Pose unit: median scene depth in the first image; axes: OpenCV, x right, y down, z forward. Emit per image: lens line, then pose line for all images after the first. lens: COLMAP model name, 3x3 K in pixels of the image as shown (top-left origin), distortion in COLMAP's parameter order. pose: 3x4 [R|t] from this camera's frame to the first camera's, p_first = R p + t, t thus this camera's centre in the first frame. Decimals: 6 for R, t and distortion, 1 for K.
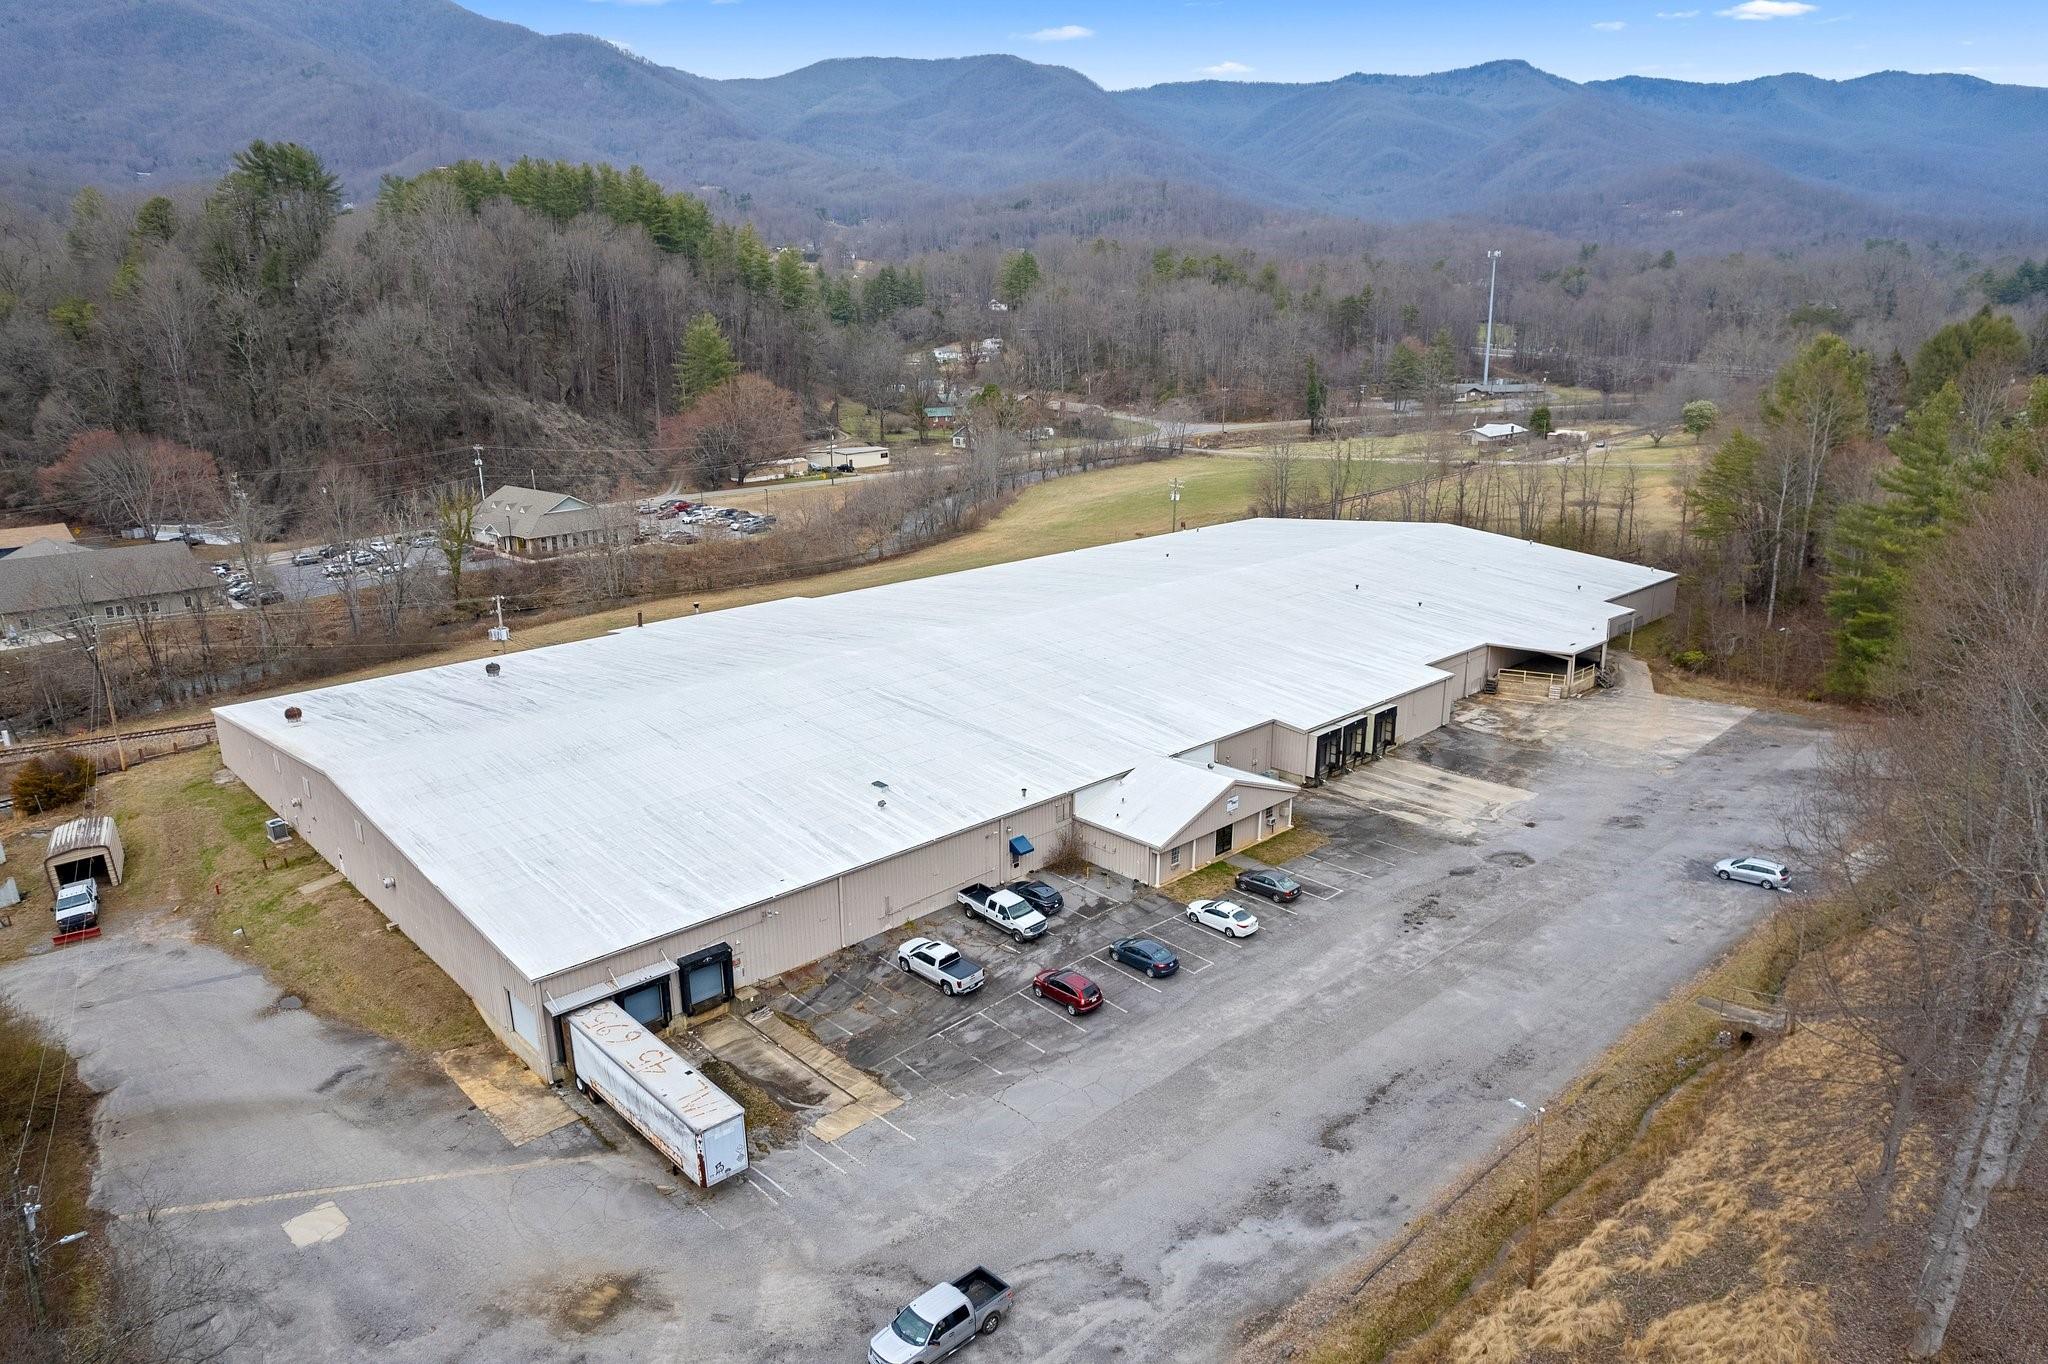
lens RADIAL K [[1315.7, 0, 1027.1], [0, 1315.7, 688.3], [0, 0, 1]] dist [-0.081827, 0.069789]
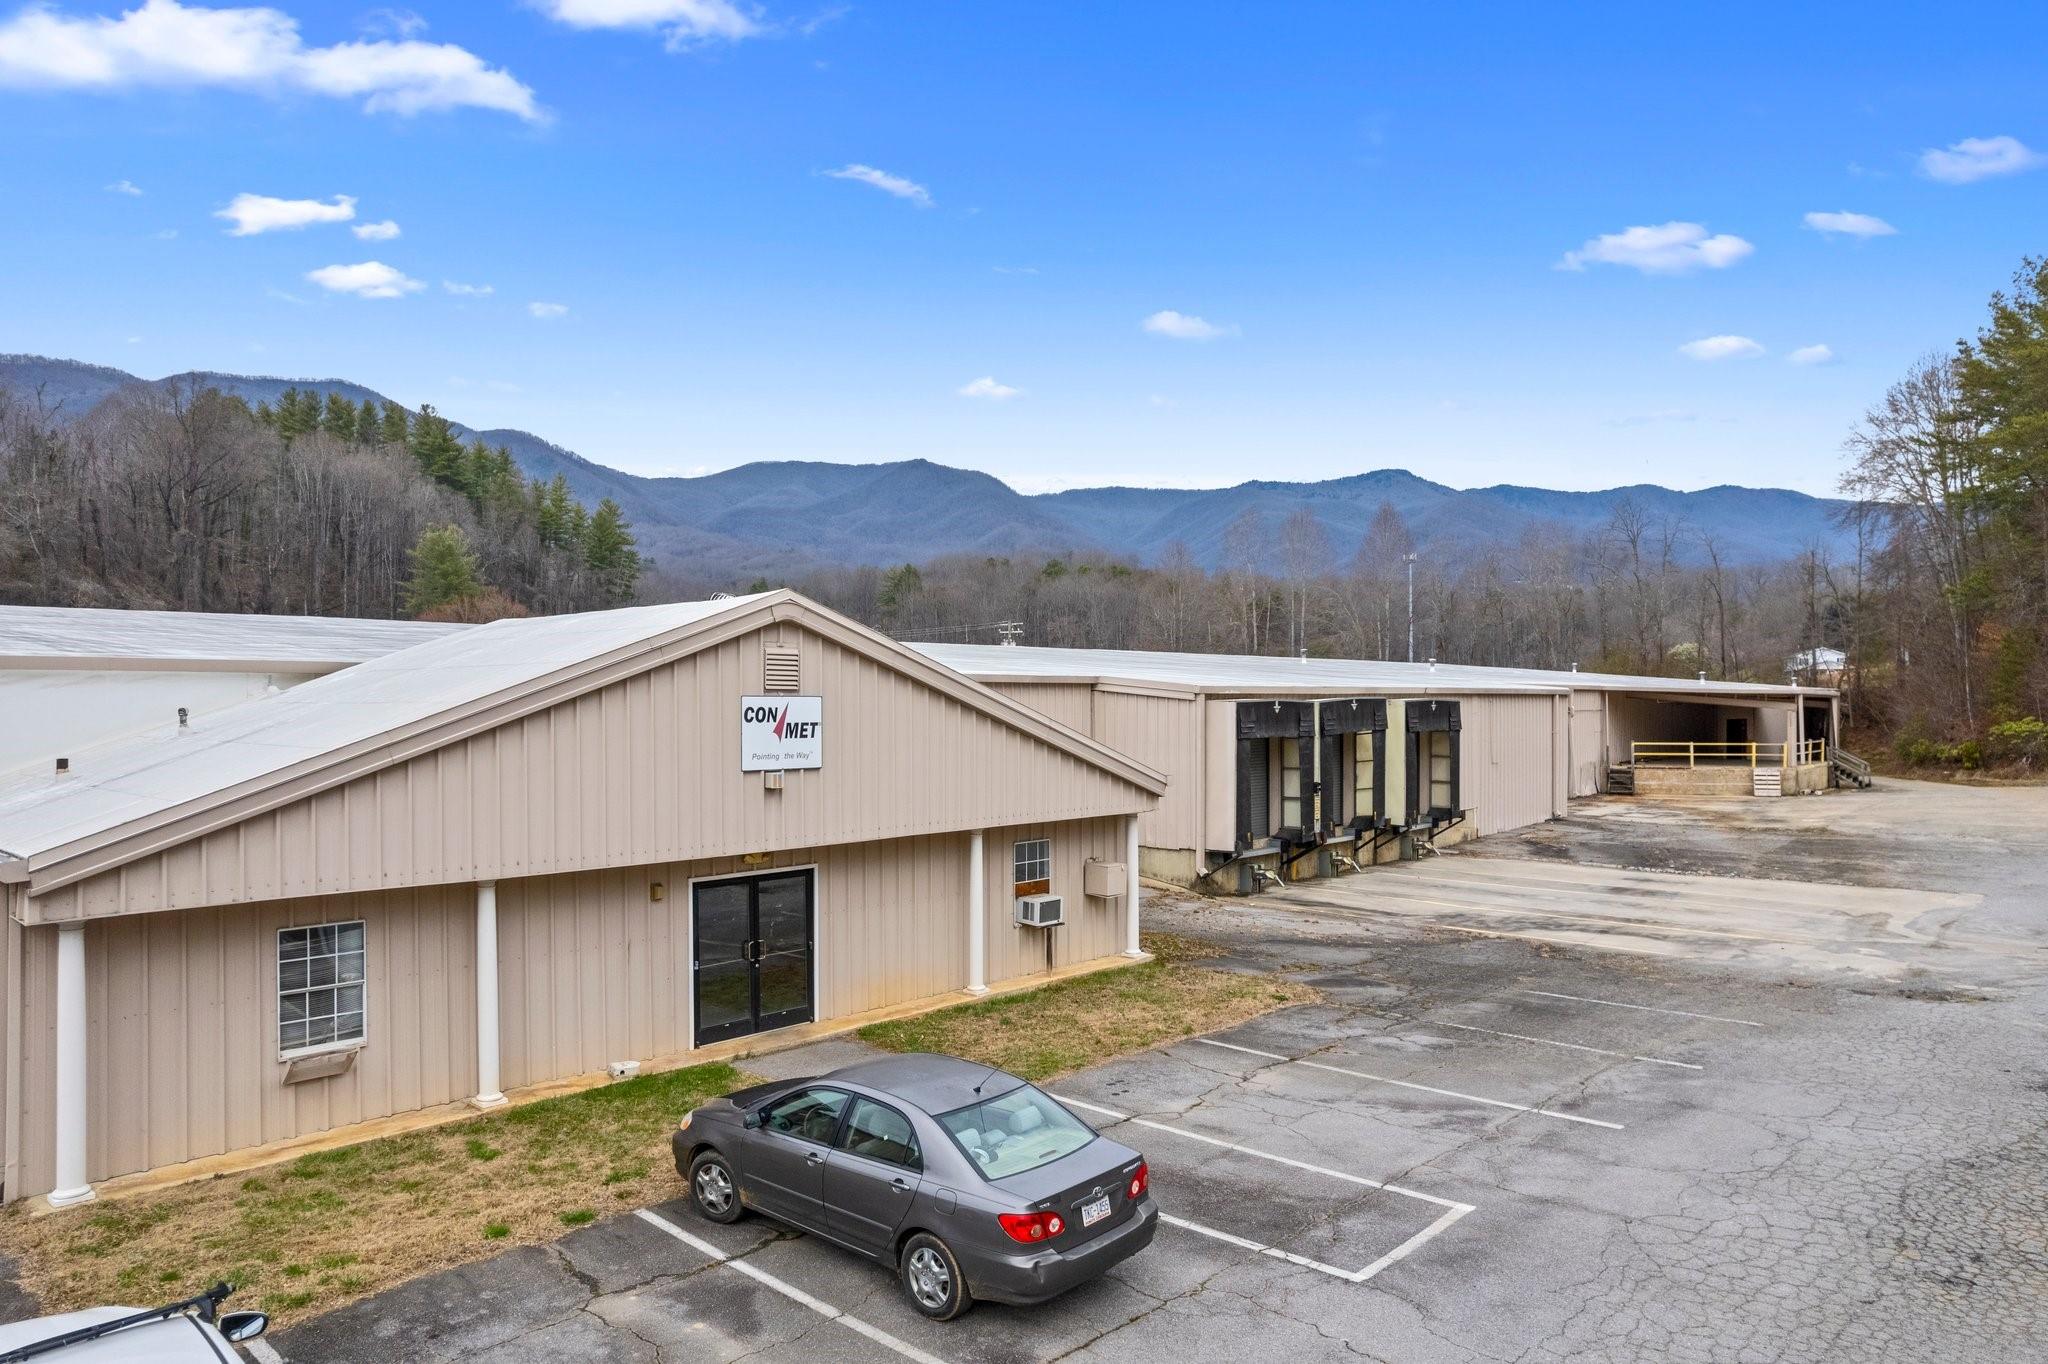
lens RADIAL K [[1326.5, 0, 1030.9], [0, 1326.5, 695.1], [0, 0, 1]] dist [-0.077607, 0.070041]
pose [[0.998050, 0.002015, 0.062391, 0.193093], [0.015778, 0.958882, -0.283365, 0.145347], [-0.060396, 0.283797, 0.956980, 0.883023]]
